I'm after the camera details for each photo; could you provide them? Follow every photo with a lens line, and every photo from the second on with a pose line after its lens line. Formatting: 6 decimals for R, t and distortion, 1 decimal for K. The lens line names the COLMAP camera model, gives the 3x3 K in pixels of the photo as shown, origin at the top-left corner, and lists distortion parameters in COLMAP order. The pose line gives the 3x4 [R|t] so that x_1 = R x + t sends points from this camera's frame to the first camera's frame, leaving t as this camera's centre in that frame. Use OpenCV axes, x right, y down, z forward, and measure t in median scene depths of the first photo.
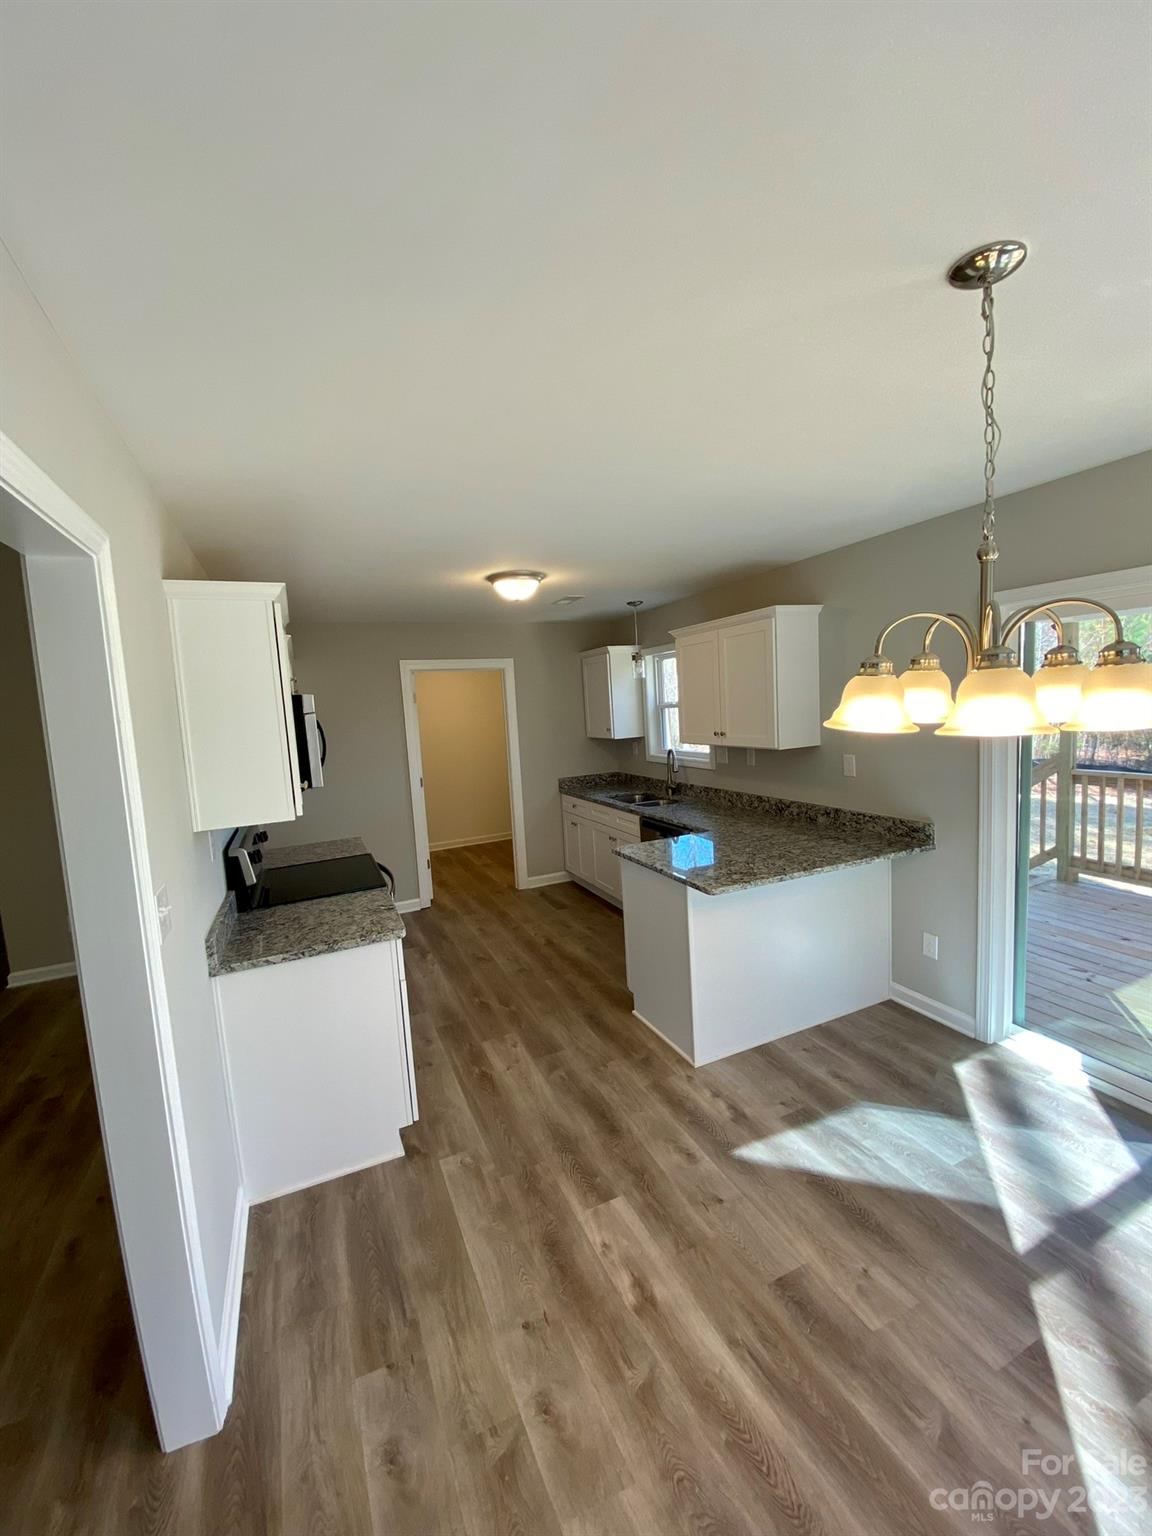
lens RADIAL K [[626.9, 0, 578.1], [0, 626.9, 771.3], [0, 0, 1]] dist [-0.002450, -0.001846]
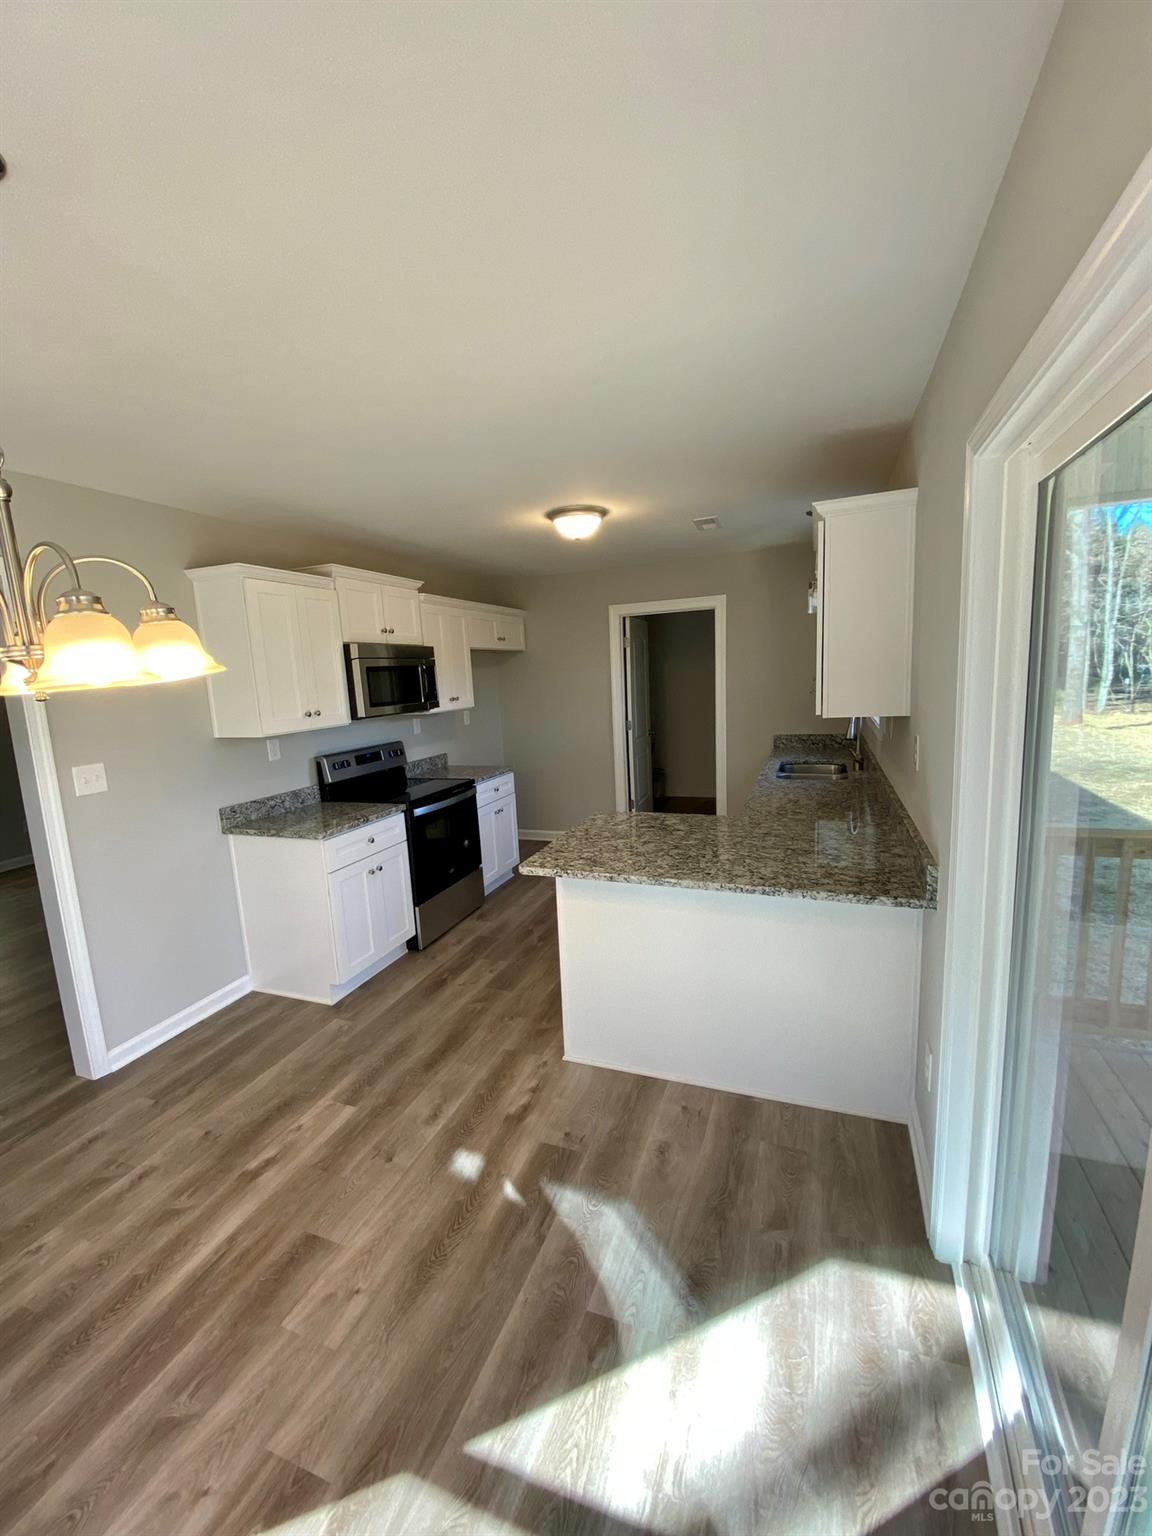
lens RADIAL K [[626.9, 0, 577.4], [0, 626.9, 769.7], [0, 0, 1]] dist [-0.002450, -0.001846]
pose [[0.703129, 0.136077, -0.697921, 1.144456], [-0.068549, 0.989918, 0.123949, -0.080130], [0.707751, -0.039311, 0.705368, 0.580458]]
